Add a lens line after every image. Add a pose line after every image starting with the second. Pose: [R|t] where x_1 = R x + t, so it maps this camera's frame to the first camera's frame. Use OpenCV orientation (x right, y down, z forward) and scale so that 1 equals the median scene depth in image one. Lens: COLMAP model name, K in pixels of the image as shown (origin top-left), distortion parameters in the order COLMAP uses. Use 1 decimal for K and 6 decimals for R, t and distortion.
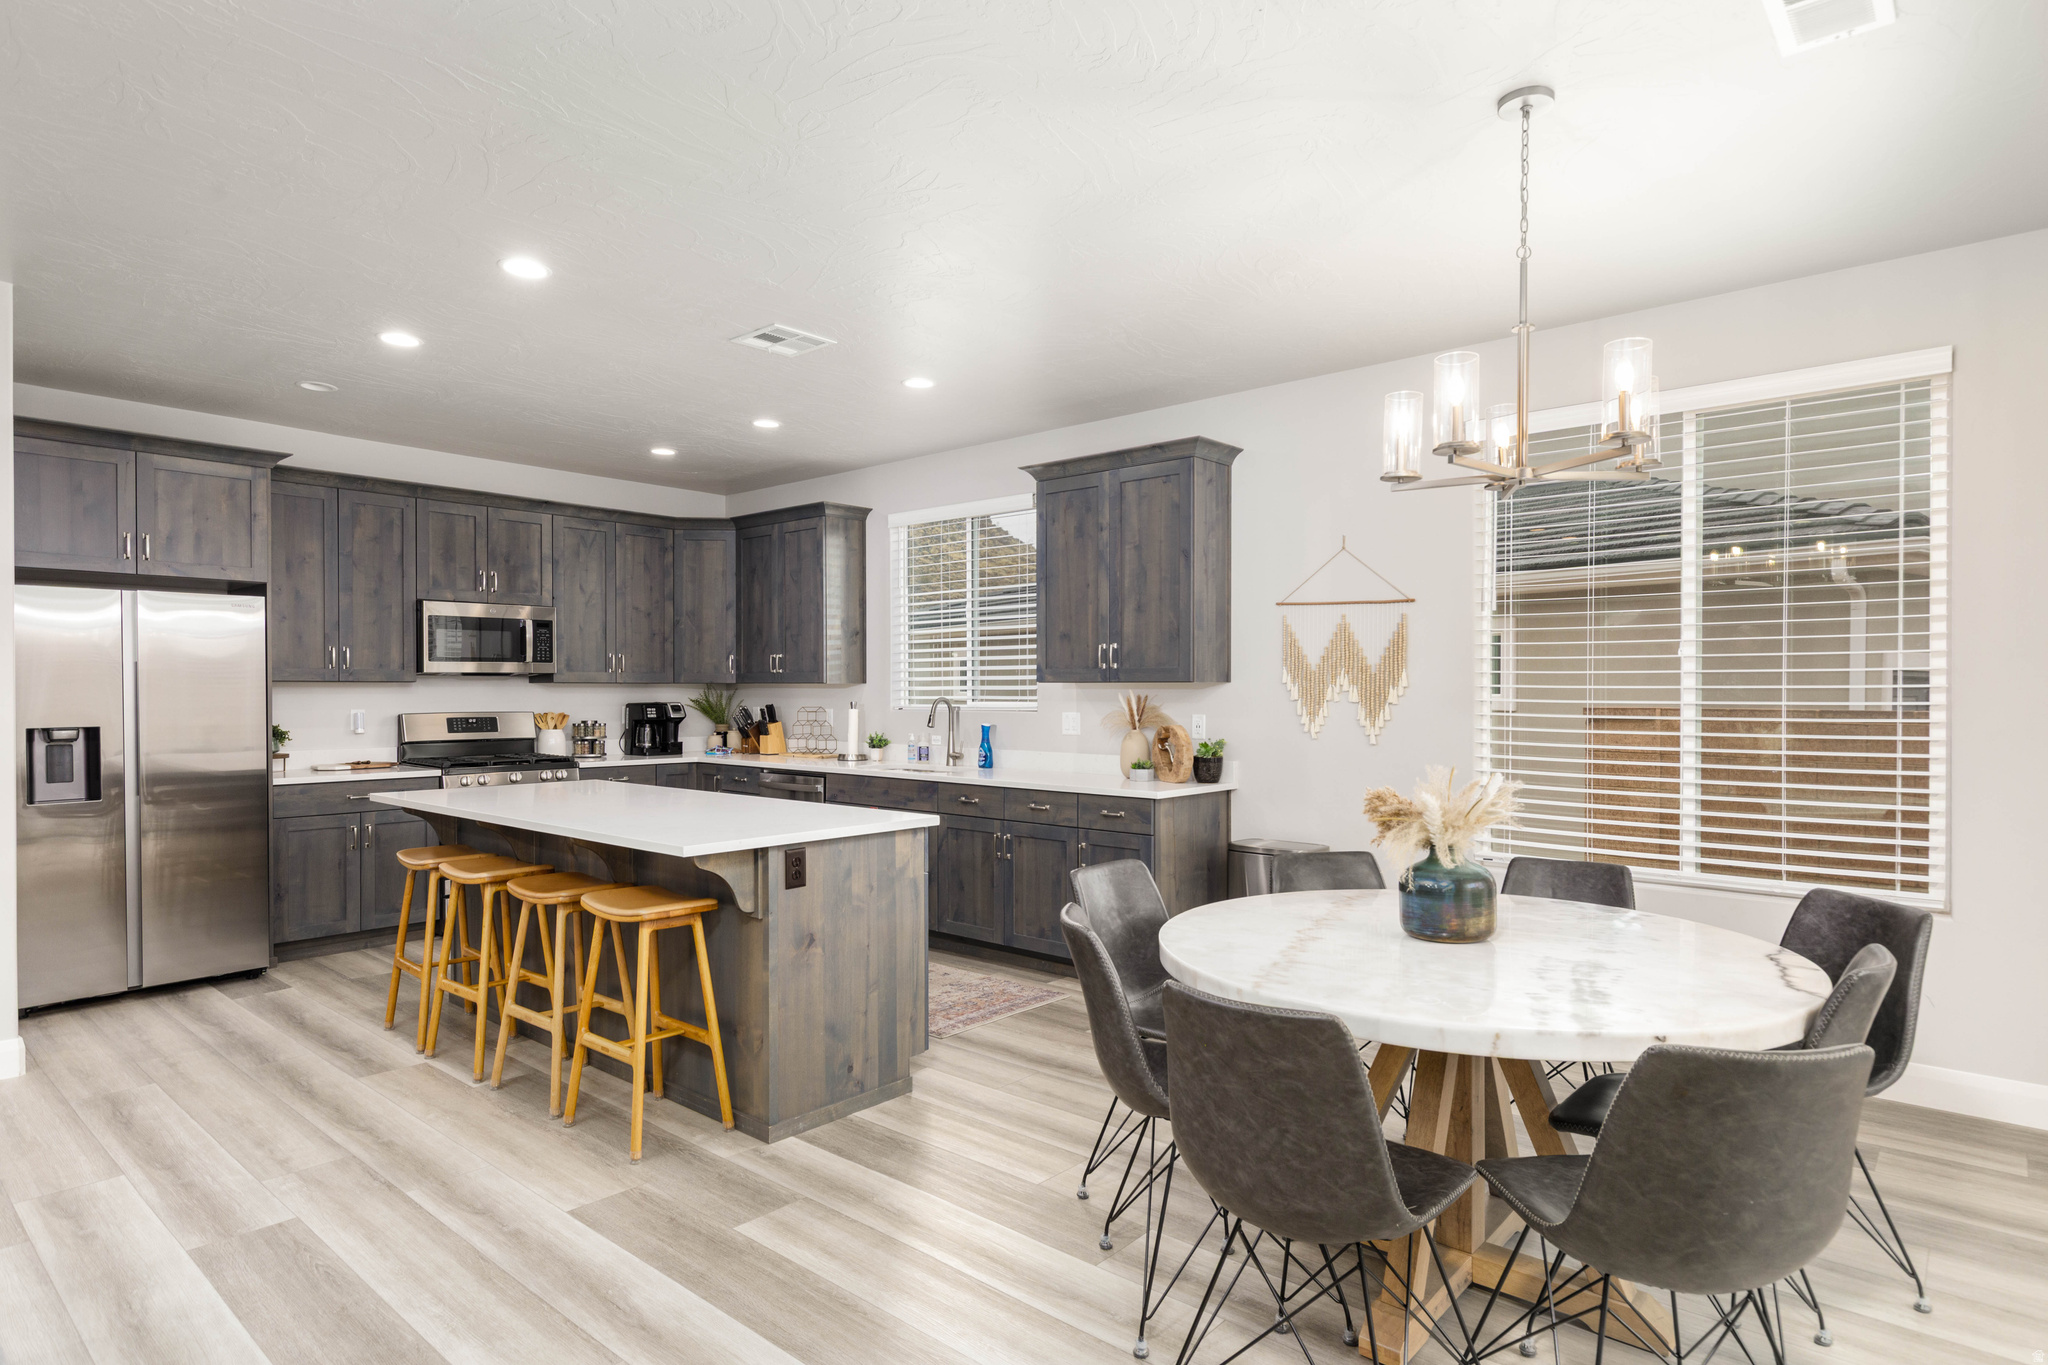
lens RADIAL K [[1100.5, 0, 1034.2], [0, 1100.5, 692.8], [0, 0, 1]] dist [0.027837, 0.000354]
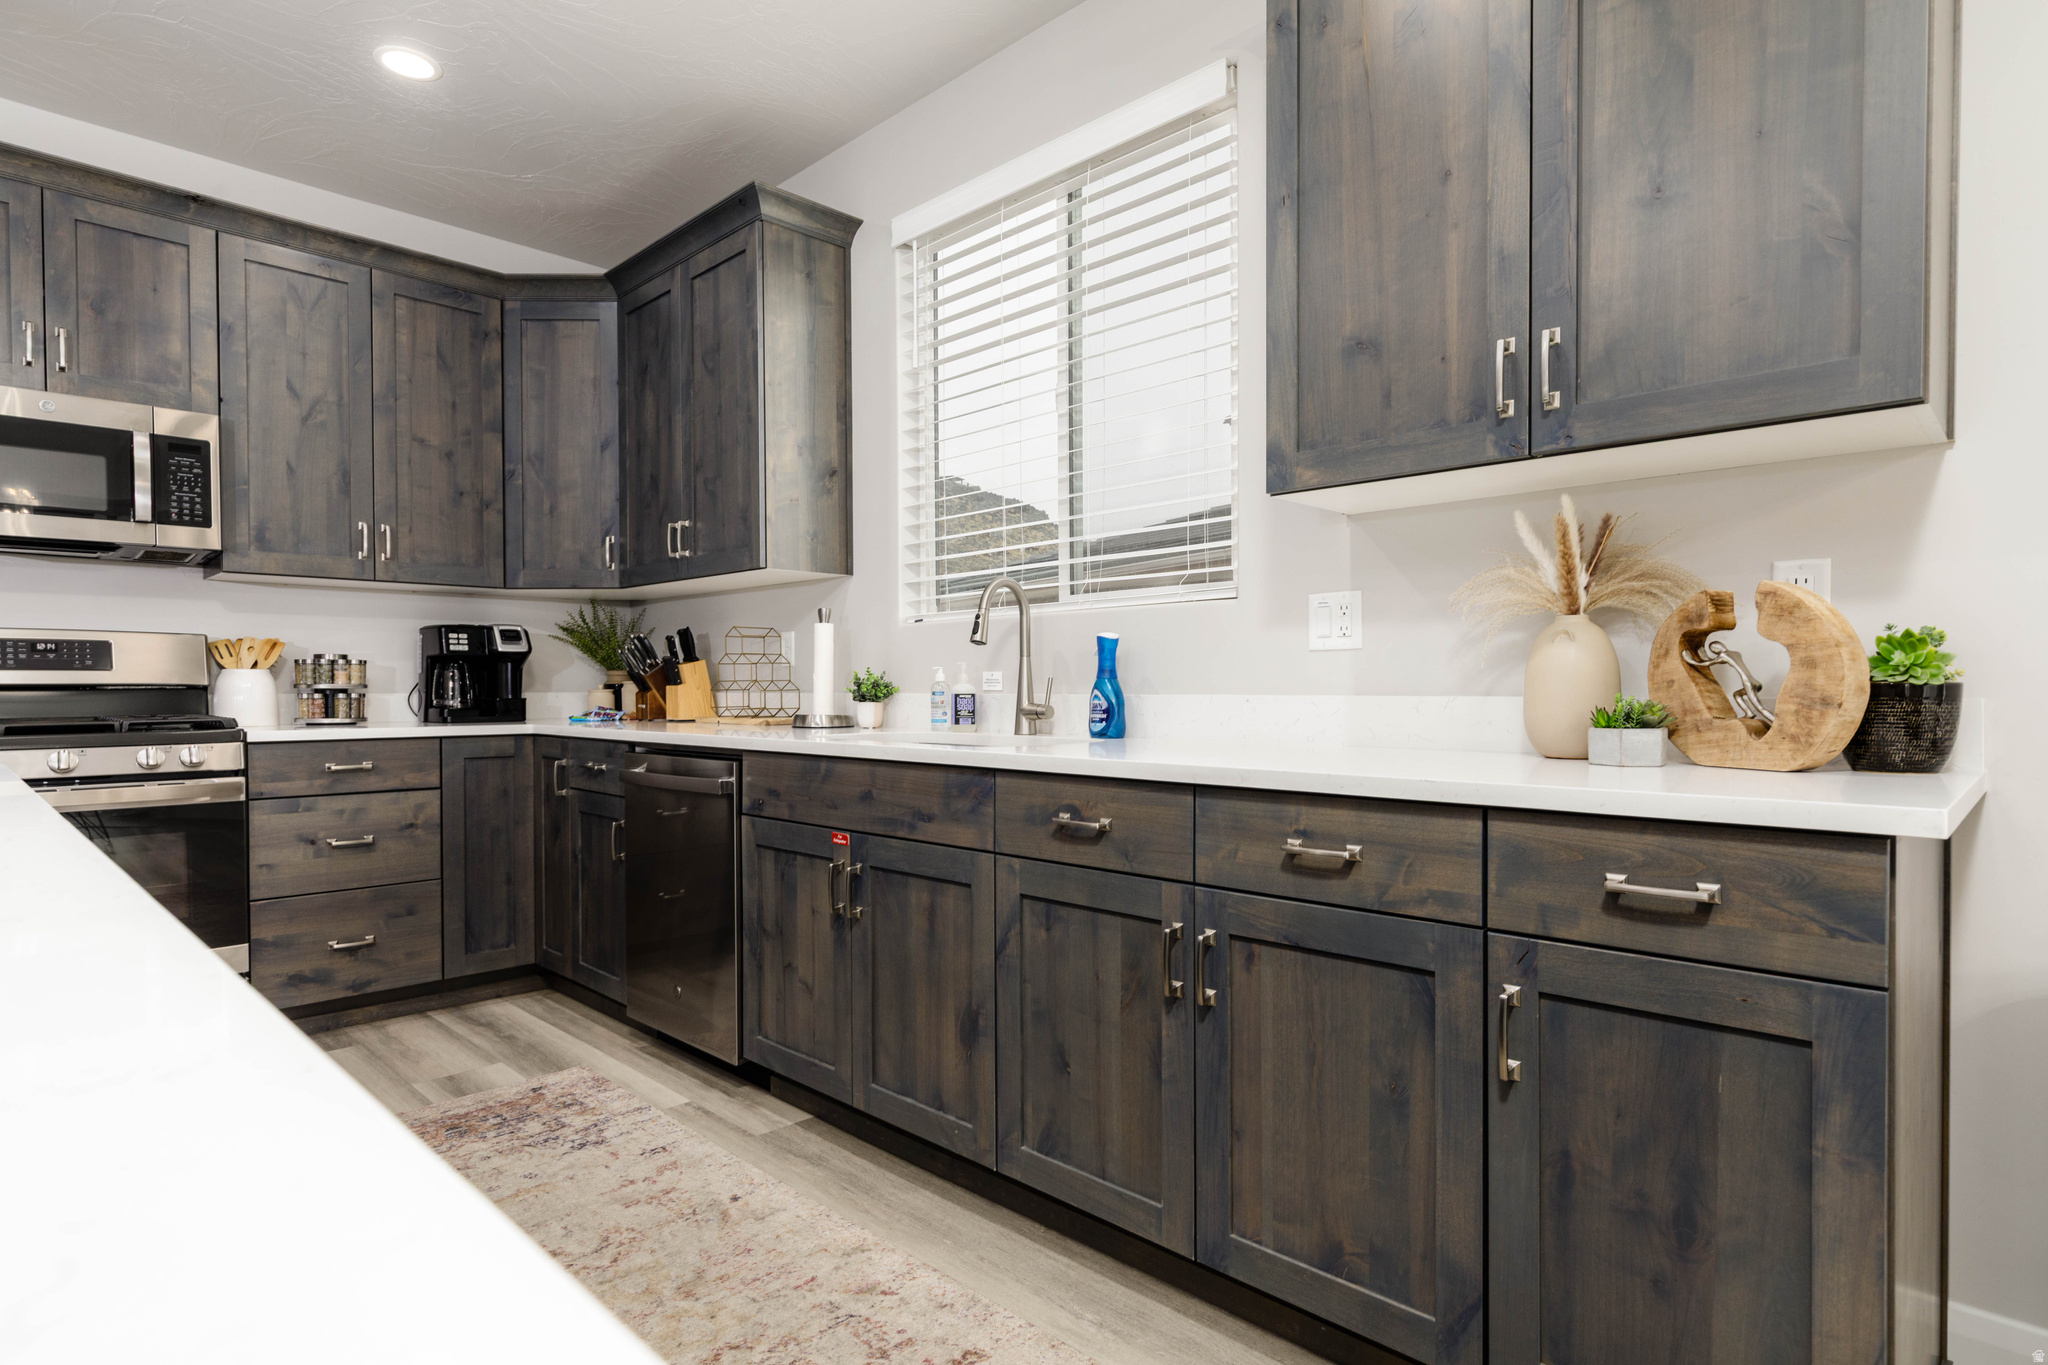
lens RADIAL K [[1100.5, 0, 1024.5], [0, 1100.5, 687.5], [0, 0, 1]] dist [0.027837, 0.000354]
pose [[0.997876, -0.004895, -0.064957, -0.046111], [0.004978, 0.999987, 0.001125, 0.045495], [0.064951, -0.001446, 0.997887, 0.544756]]
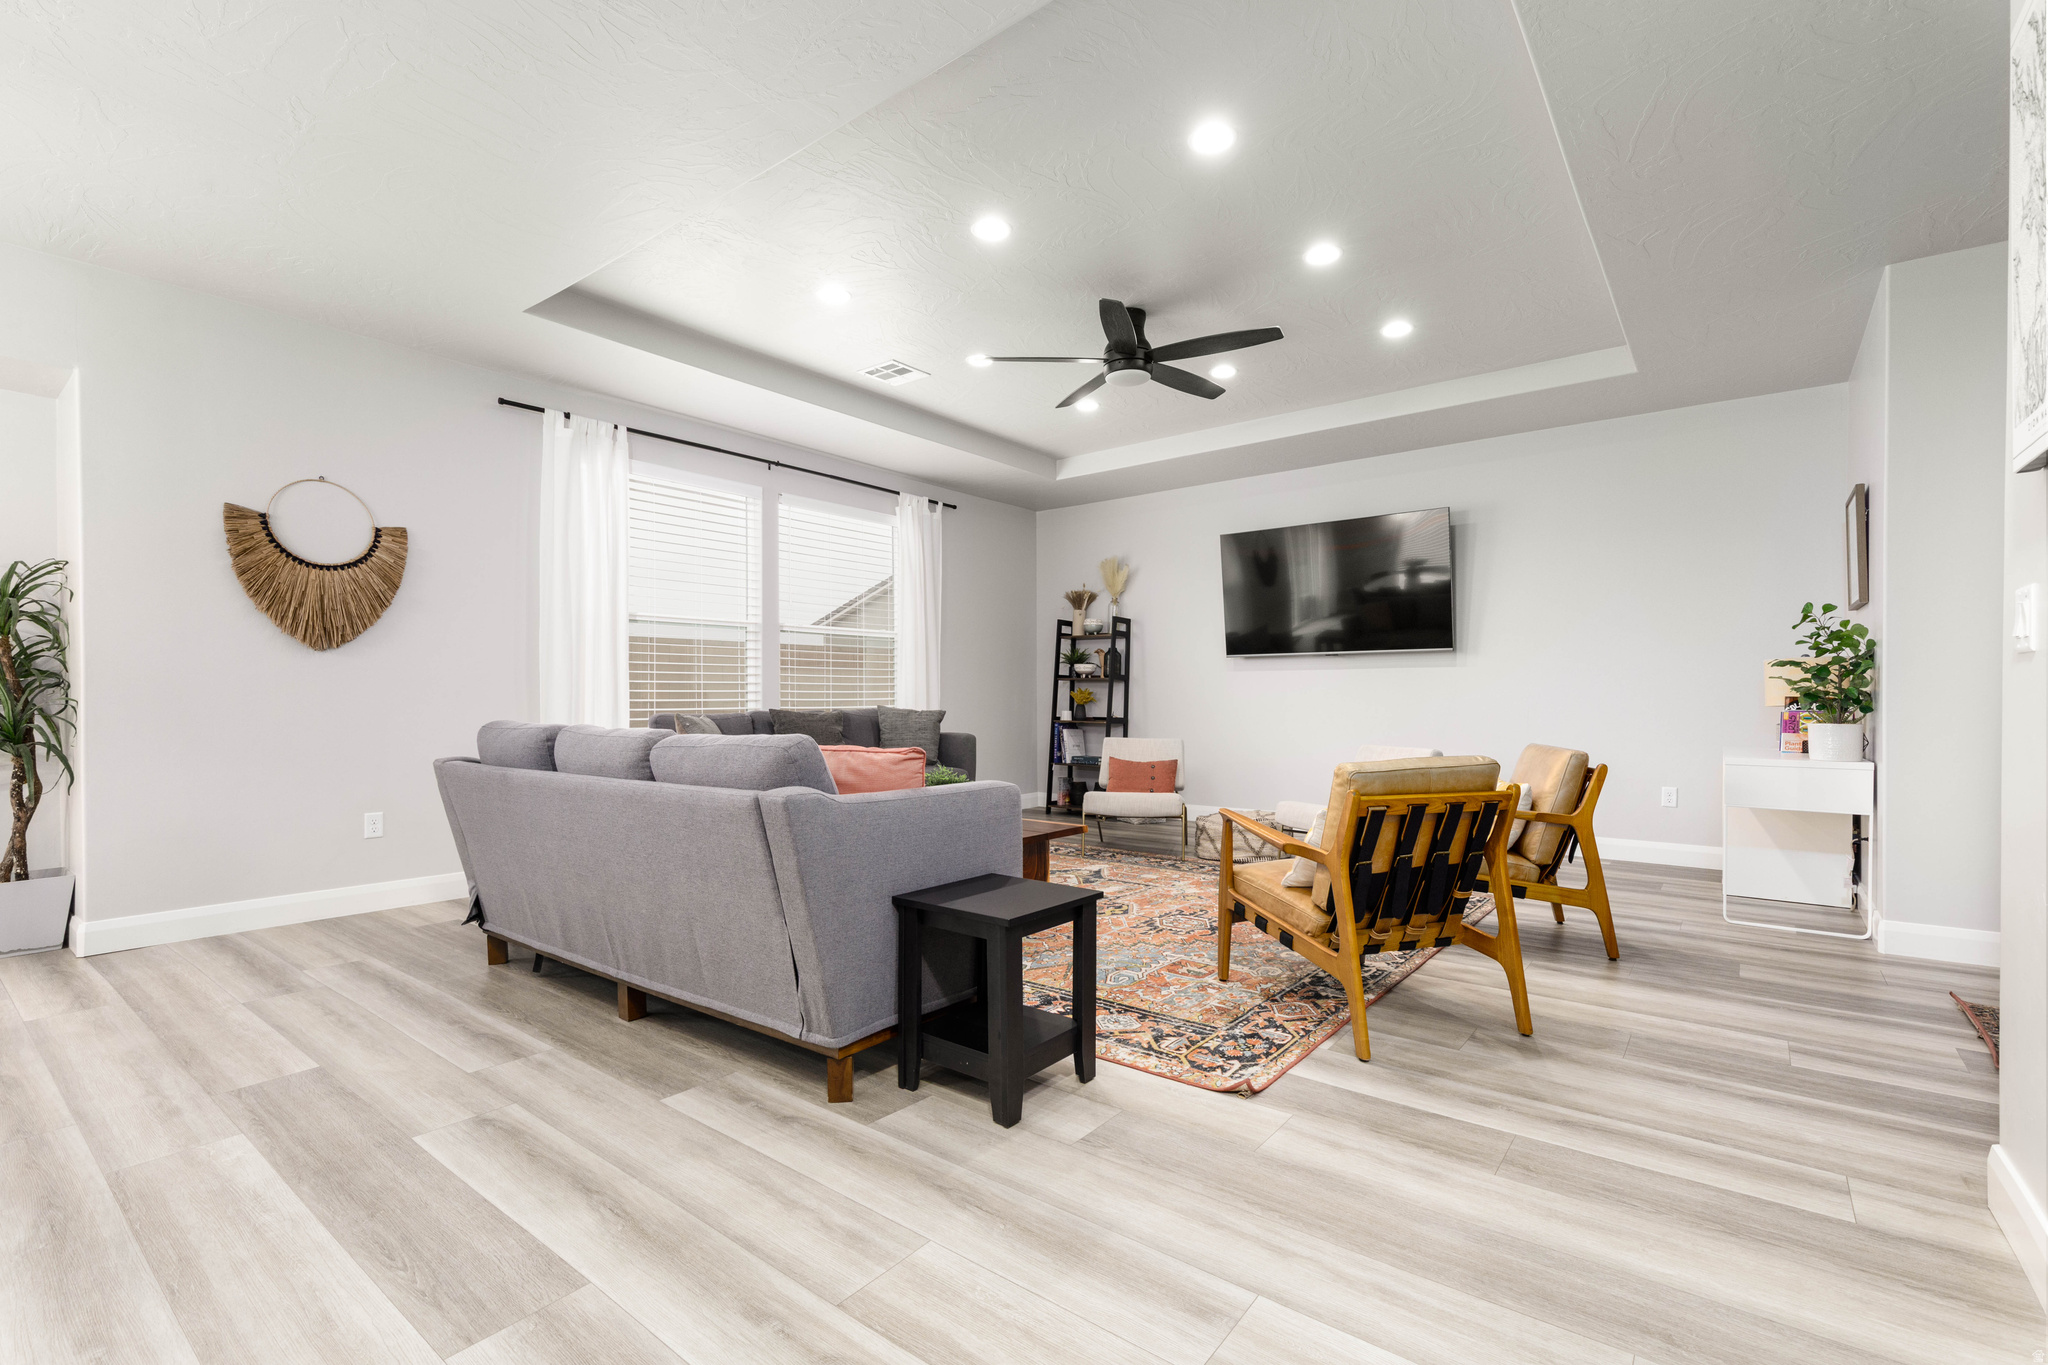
lens RADIAL K [[907.3, 0, 1058.4], [0, 907.3, 700.7], [0, 0, 1]] dist [0.008730, -0.002992]
pose [[-0.997261, 0.005292, -0.073773, -0.412992], [0.004386, 0.999913, 0.012438, 0.045837], [0.073832, 0.012081, -0.997197, 0.654834]]
